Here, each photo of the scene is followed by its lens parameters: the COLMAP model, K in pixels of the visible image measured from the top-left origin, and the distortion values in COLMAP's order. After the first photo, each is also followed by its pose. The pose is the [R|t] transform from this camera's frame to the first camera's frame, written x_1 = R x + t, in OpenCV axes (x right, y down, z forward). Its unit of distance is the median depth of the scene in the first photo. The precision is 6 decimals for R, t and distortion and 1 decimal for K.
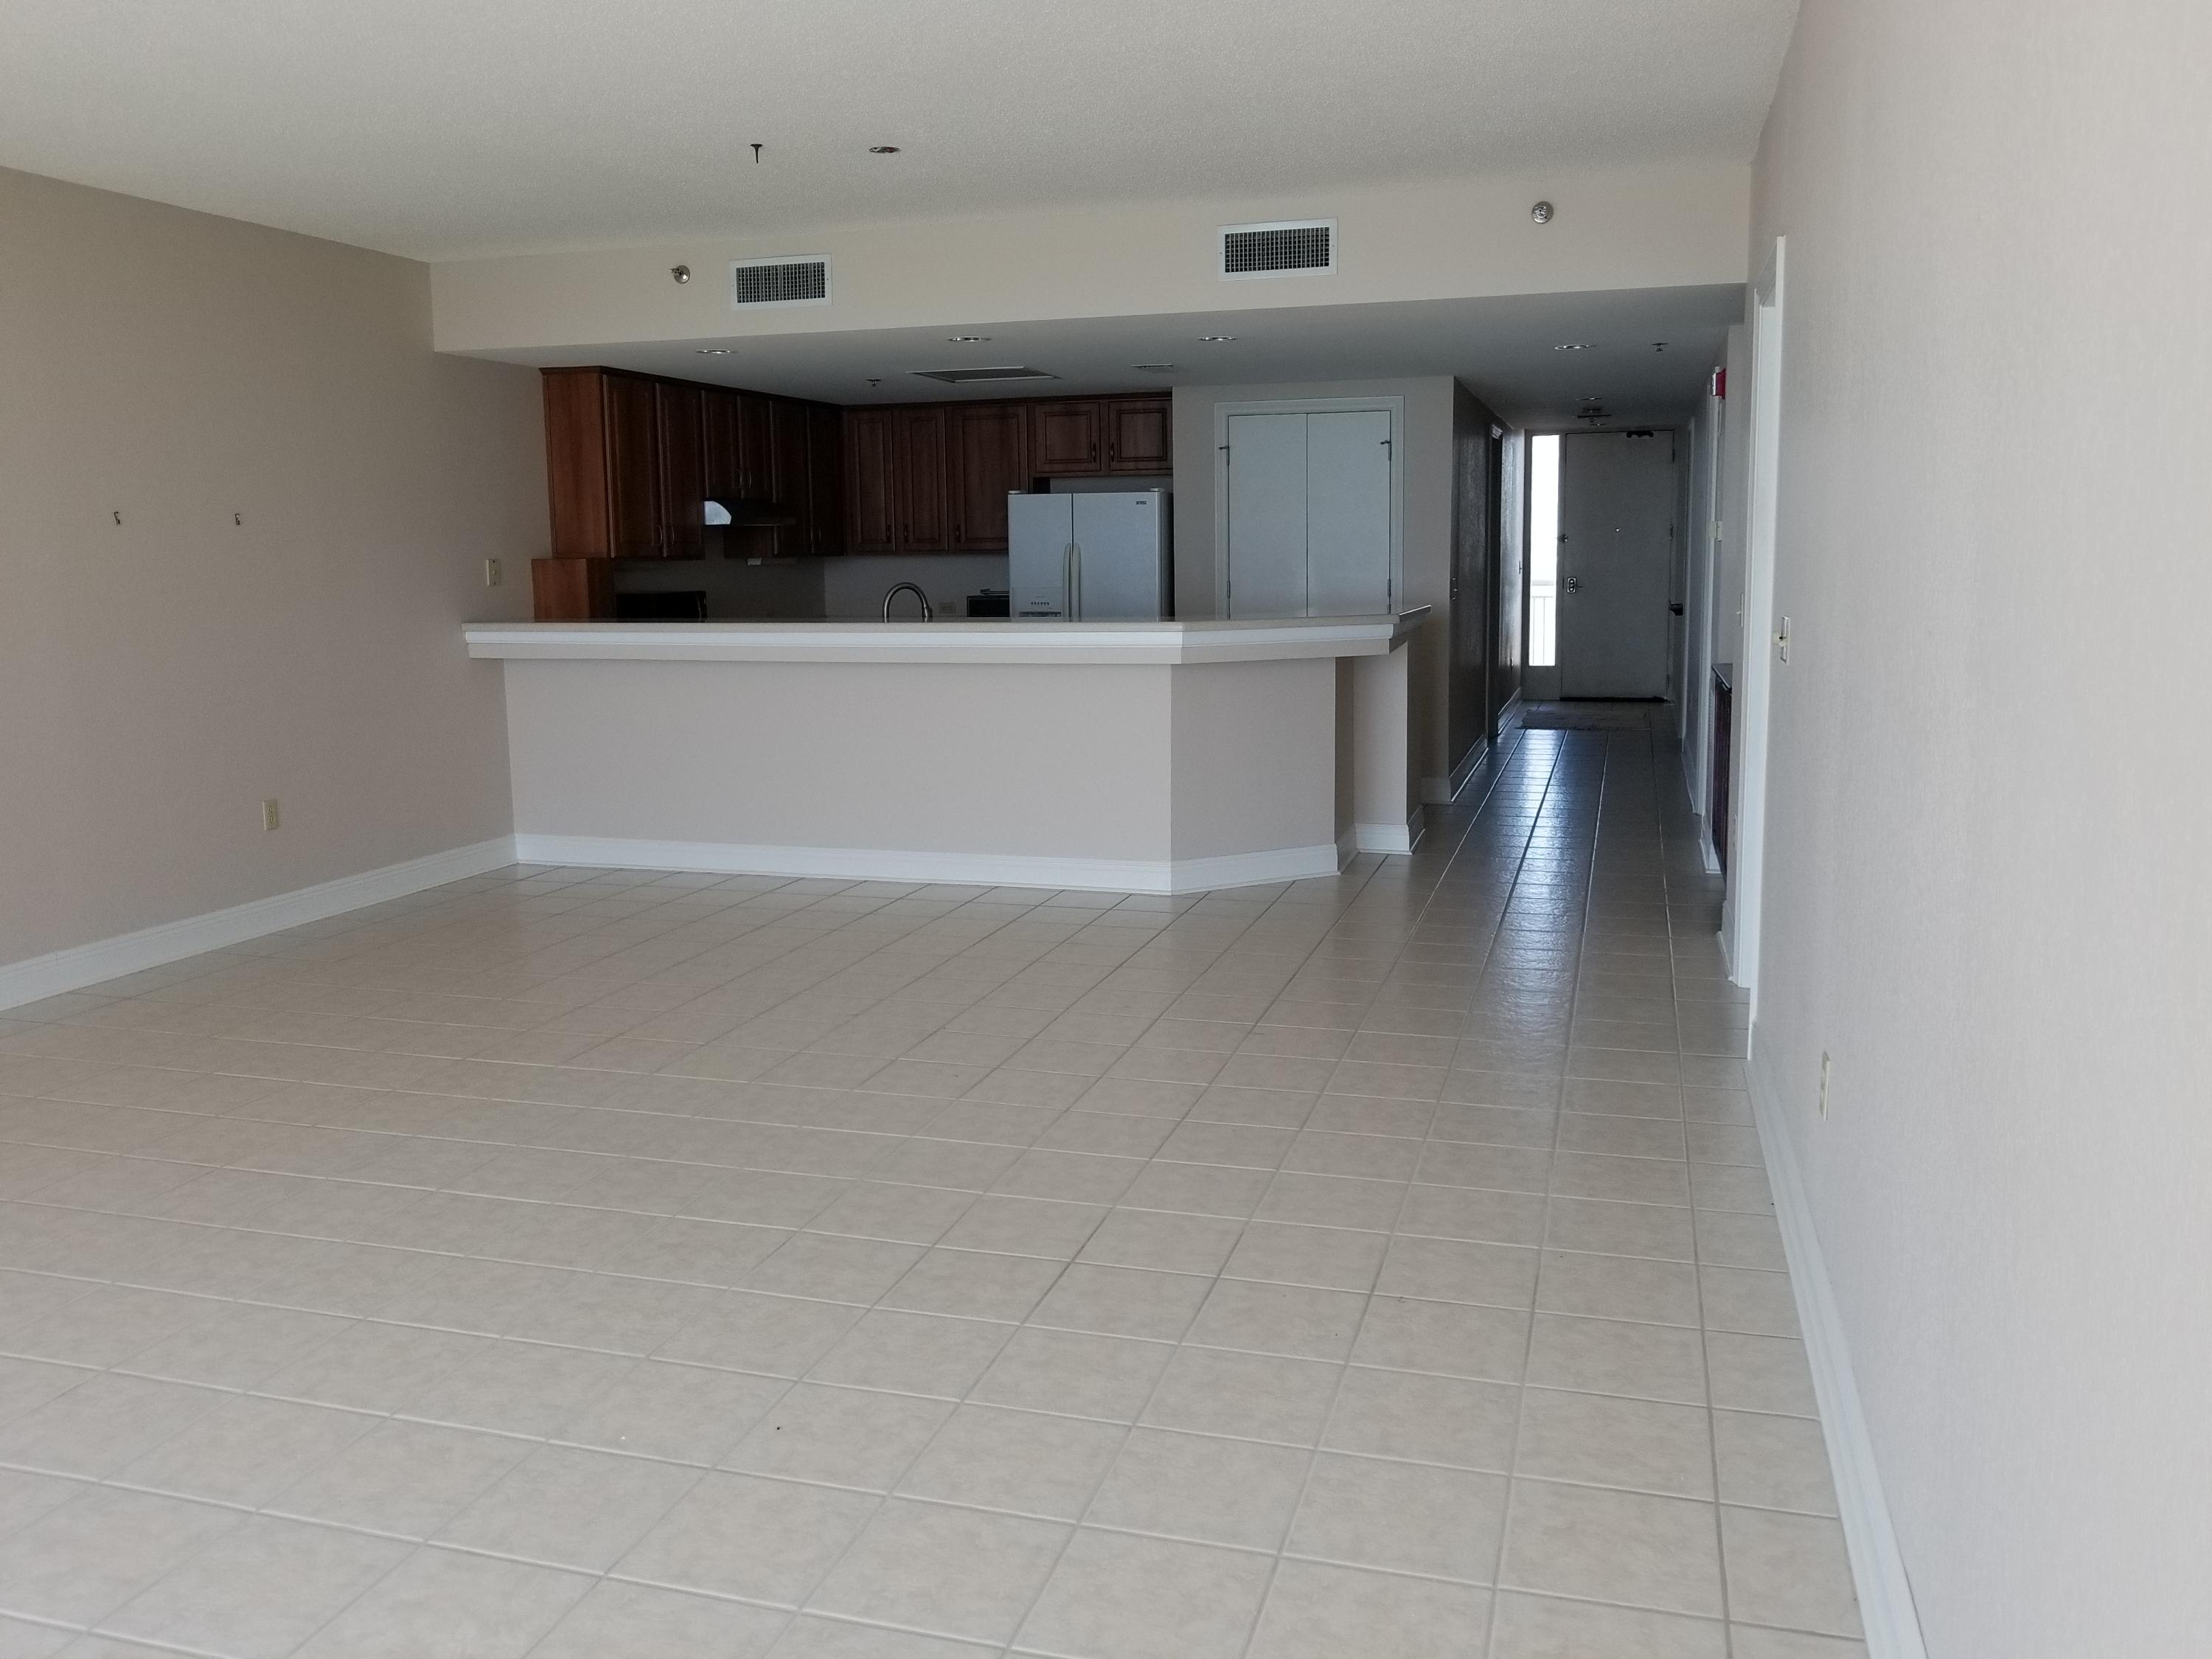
lens RADIAL K [[1752.0, 0, 1105.6], [0, 1752.0, 799.4], [0, 0, 1]] dist [-0.001559, -0.015589]
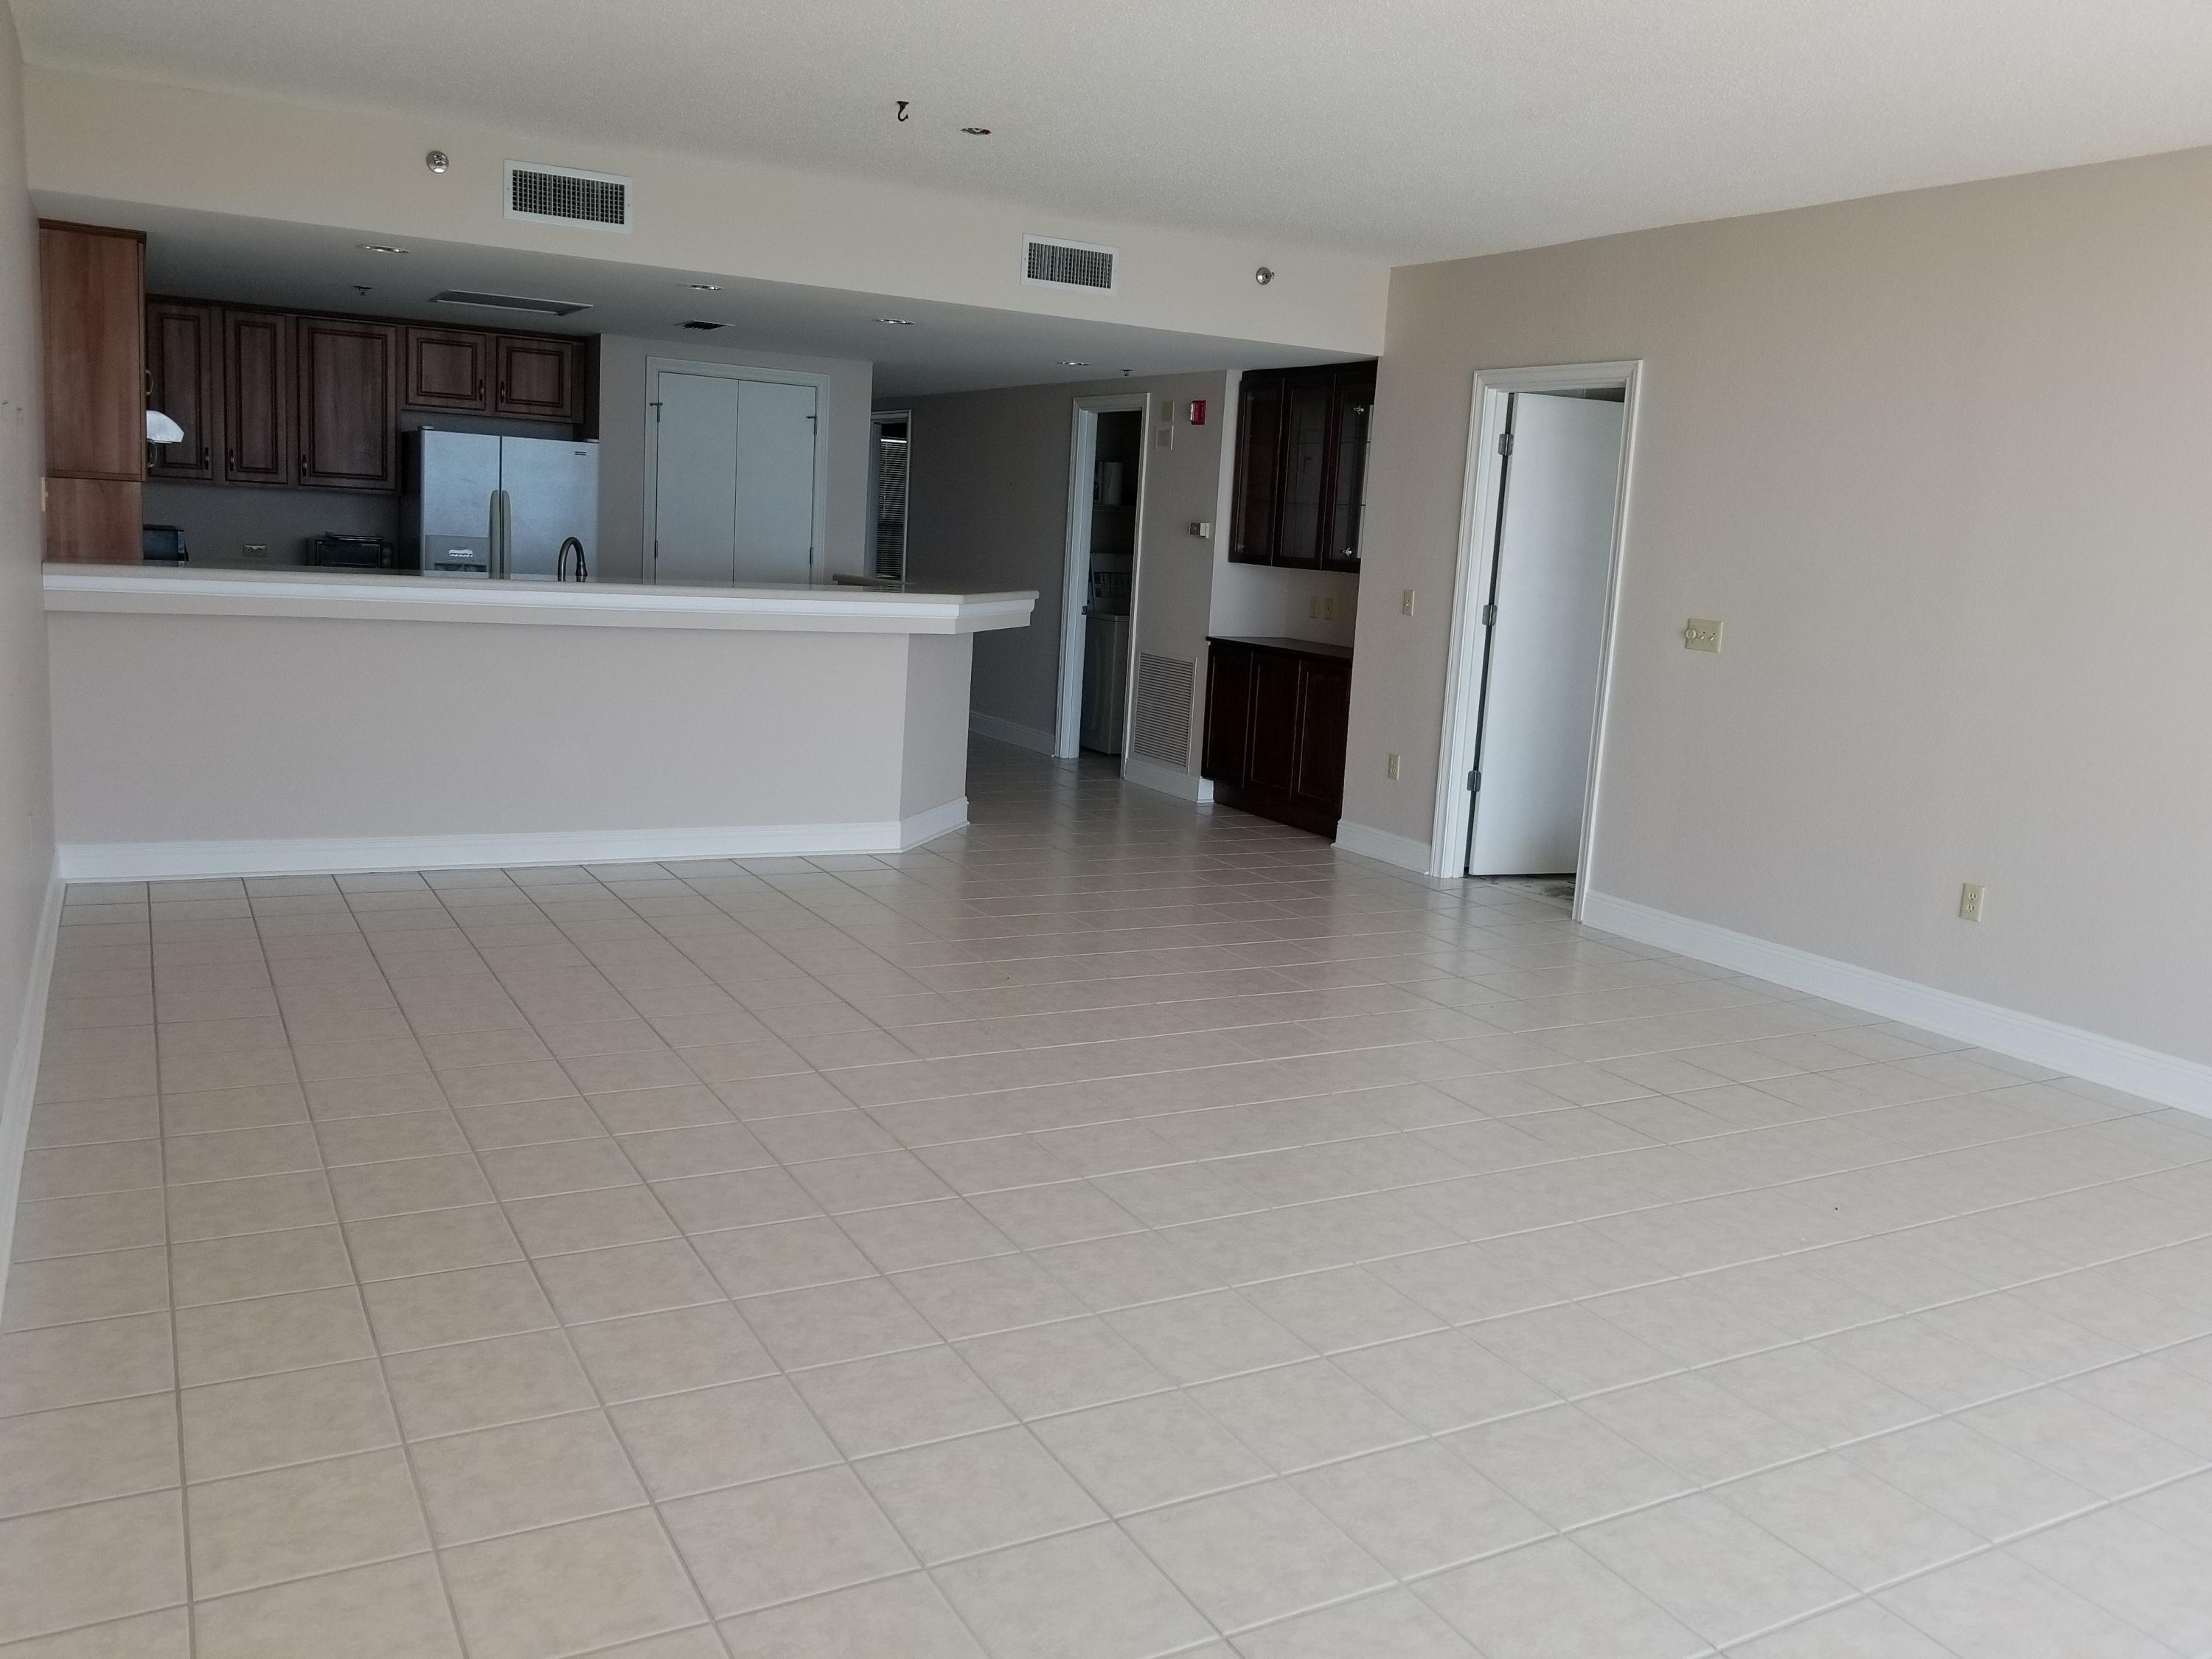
lens RADIAL K [[1737.3, 0, 1106.0], [0, 1737.3, 829.5], [0, 0, 1]] dist [-0.002881, -0.006598]
pose [[0.697678, -0.068784, 0.713102, -0.474647], [0.033539, 0.997425, 0.063396, -0.016256], [-0.715626, -0.020313, 0.698188, 0.136292]]
